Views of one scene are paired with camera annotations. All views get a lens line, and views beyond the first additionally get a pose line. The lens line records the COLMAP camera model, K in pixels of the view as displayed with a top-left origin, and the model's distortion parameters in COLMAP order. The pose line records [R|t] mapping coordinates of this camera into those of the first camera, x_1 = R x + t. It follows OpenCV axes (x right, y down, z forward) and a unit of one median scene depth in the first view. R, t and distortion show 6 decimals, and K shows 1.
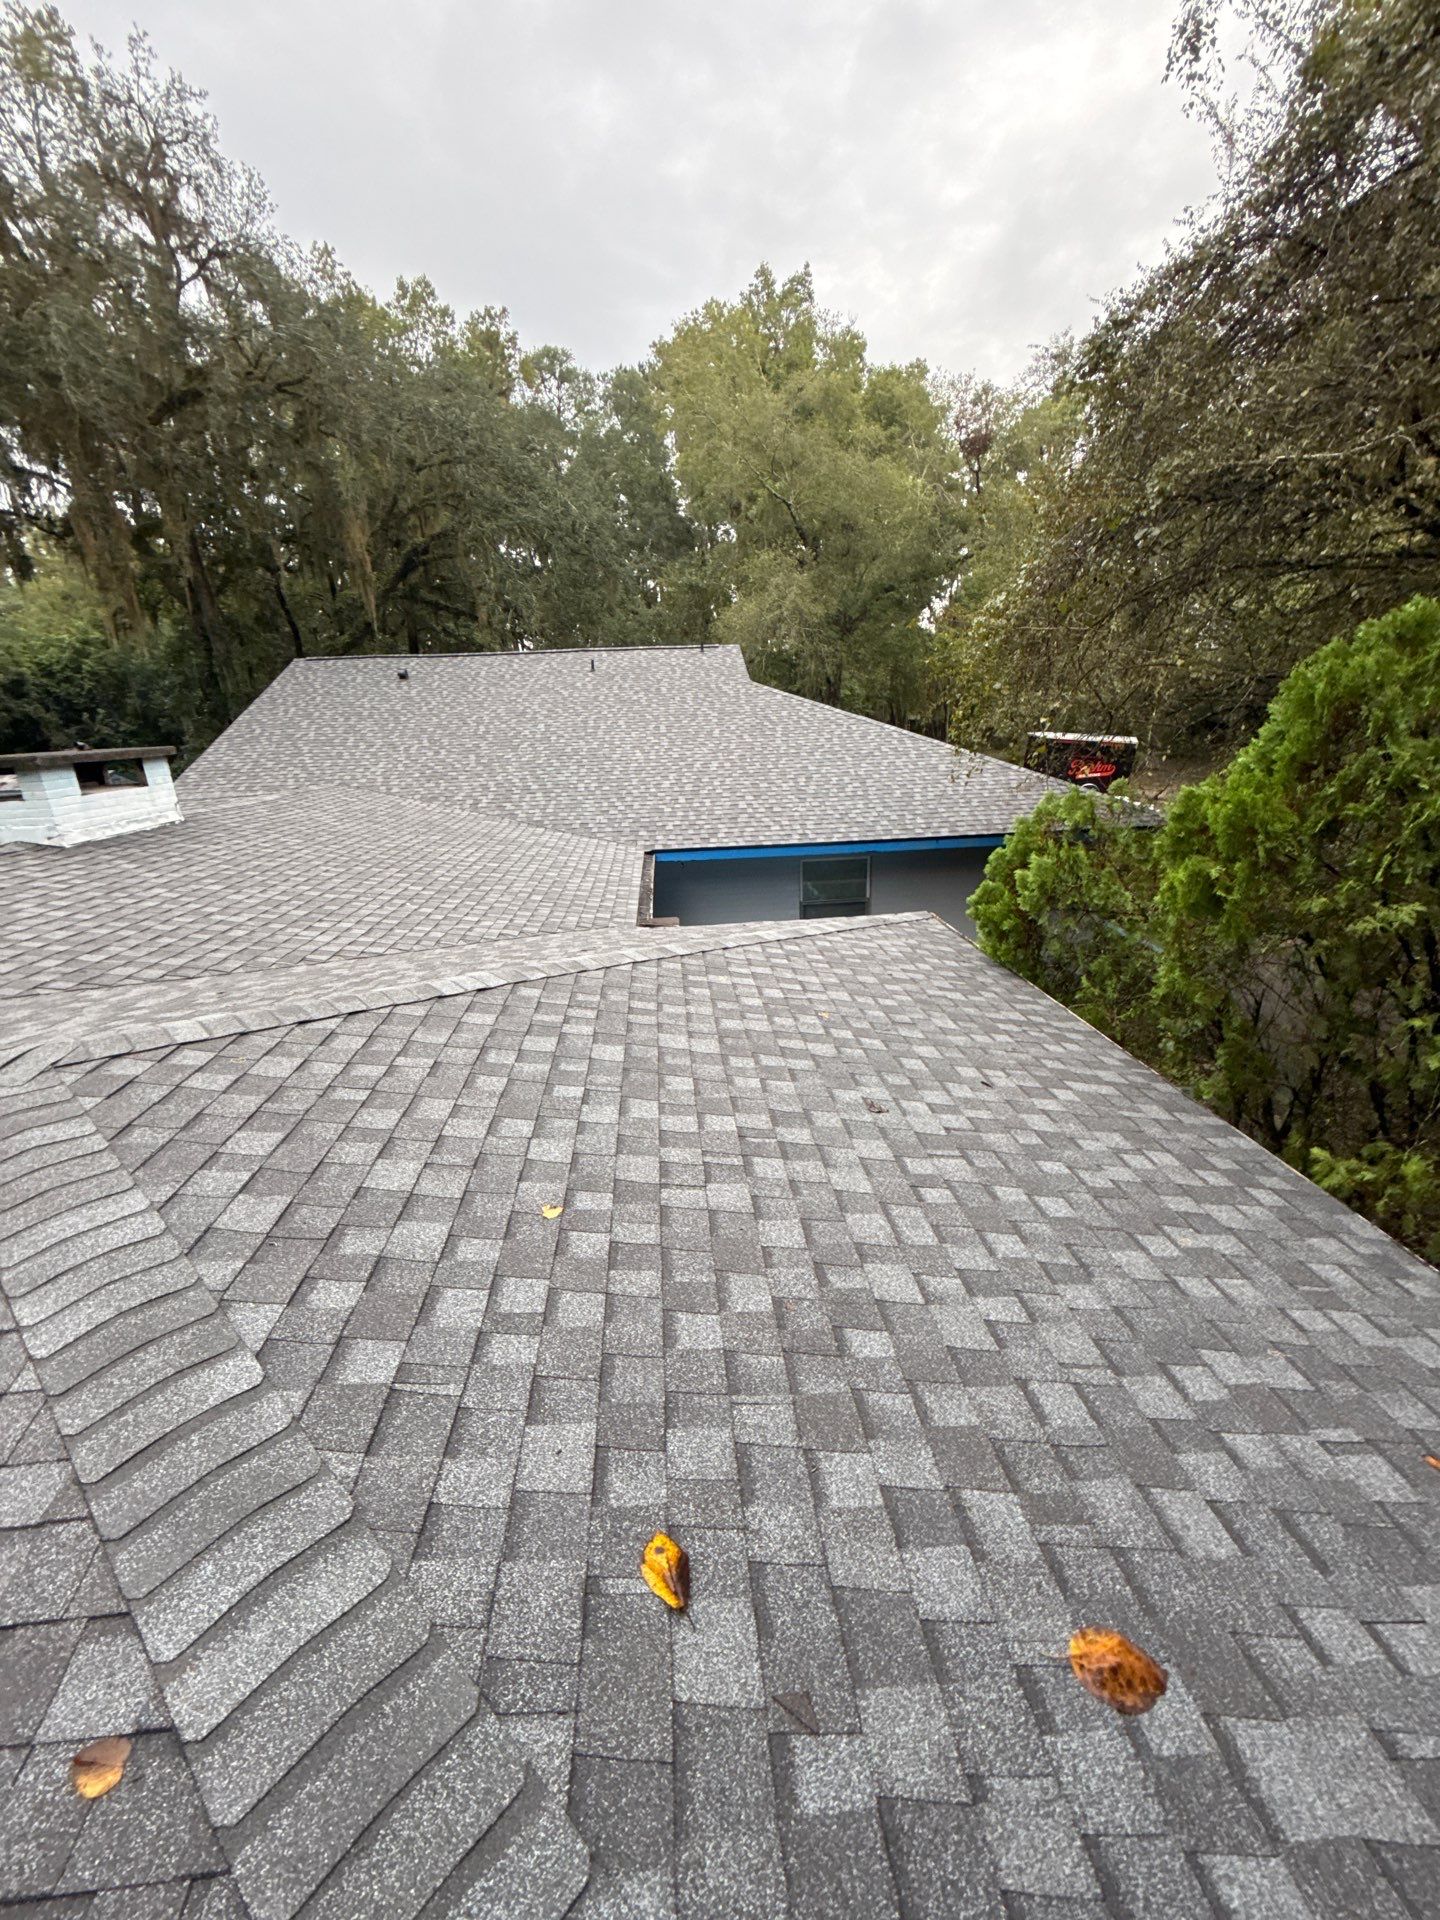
lens RADIAL K [[762.2, 0, 717.3], [0, 762.2, 957.8], [0, 0, 1]] dist [0.003129, -0.001062]
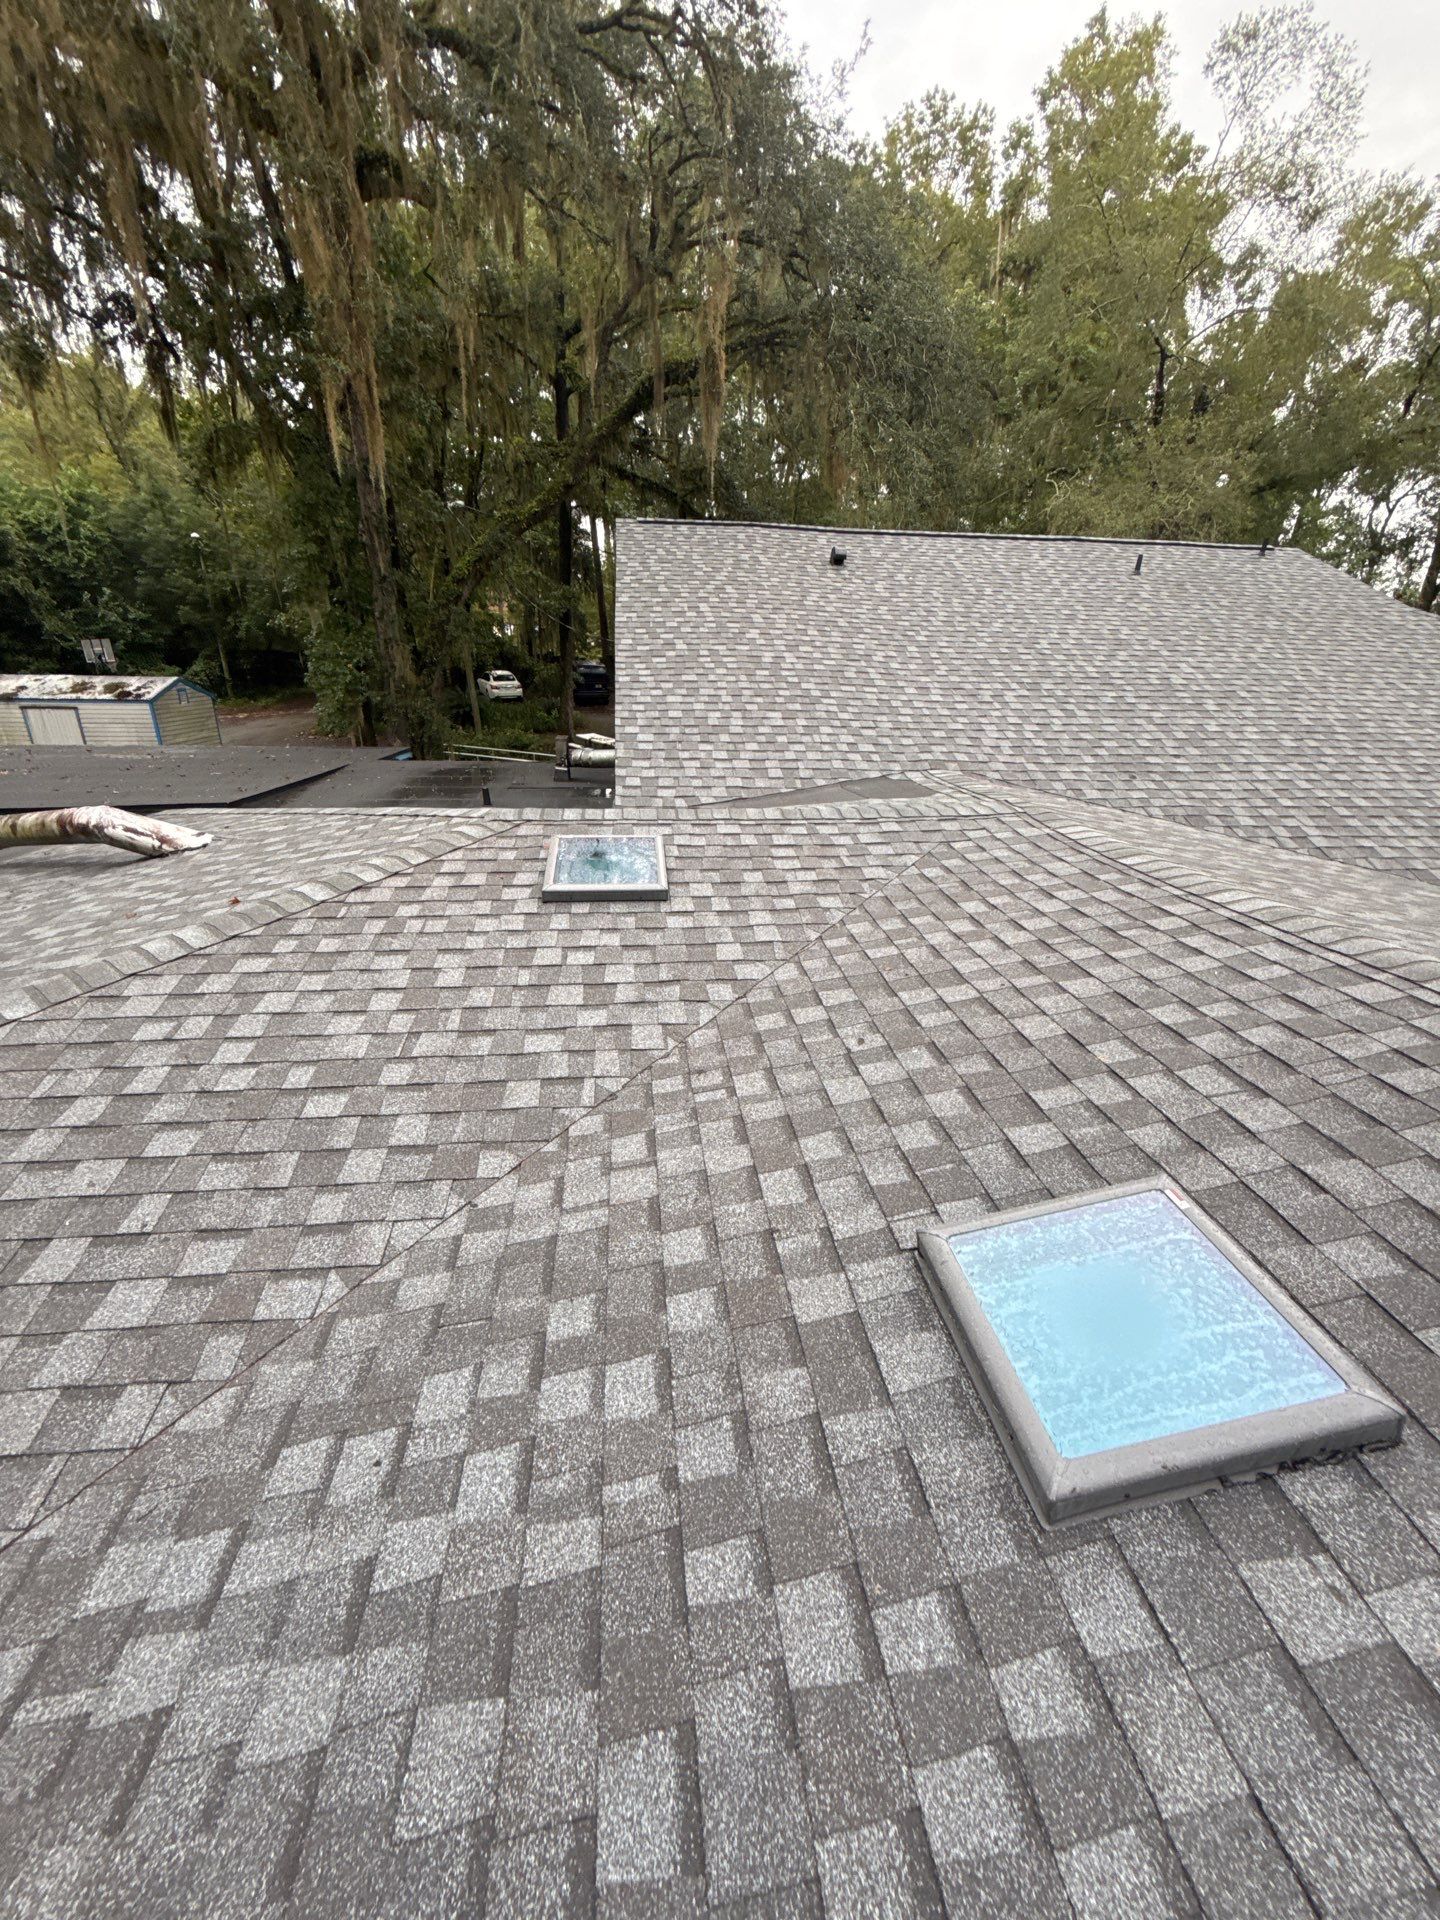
lens RADIAL K [[762.2, 0, 717.3], [0, 762.2, 957.8], [0, 0, 1]] dist [0.003129, -0.001062]
pose [[0.997597, 0.041807, 0.055242, -0.574105], [-0.046293, 0.995508, 0.082589, -0.118156], [-0.051541, -0.084948, 0.995051, 0.432807]]
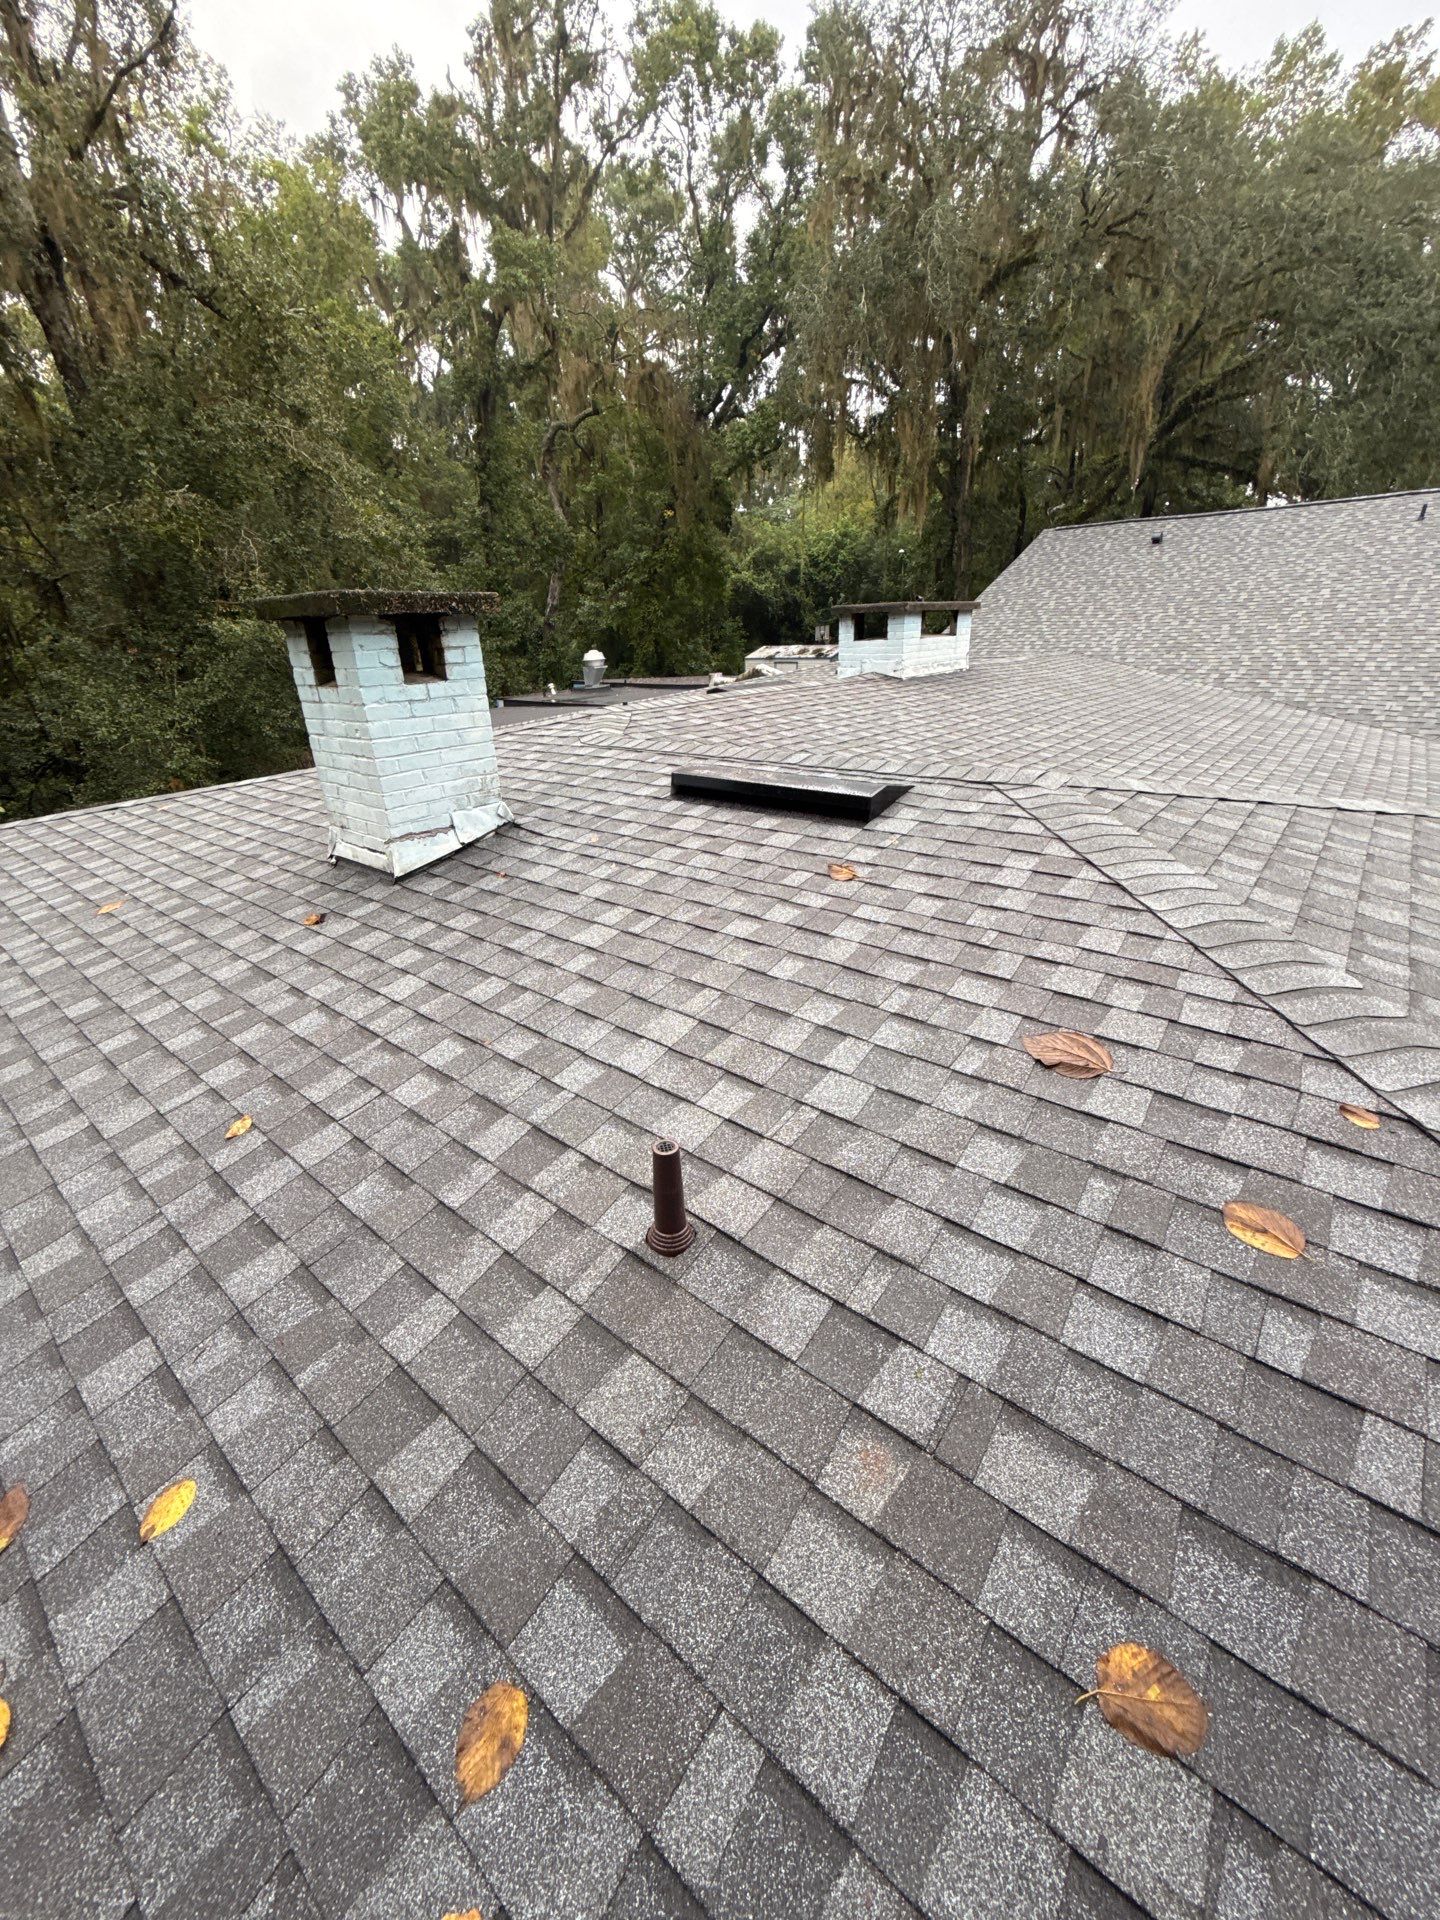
lens RADIAL K [[762.2, 0, 717.3], [0, 762.2, 957.8], [0, 0, 1]] dist [0.003129, -0.001062]
pose [[0.715017, 0.290161, -0.636048, -0.060151], [-0.207653, 0.956888, 0.203092, 0.049371], [0.667556, -0.013137, 0.744444, -0.074866]]
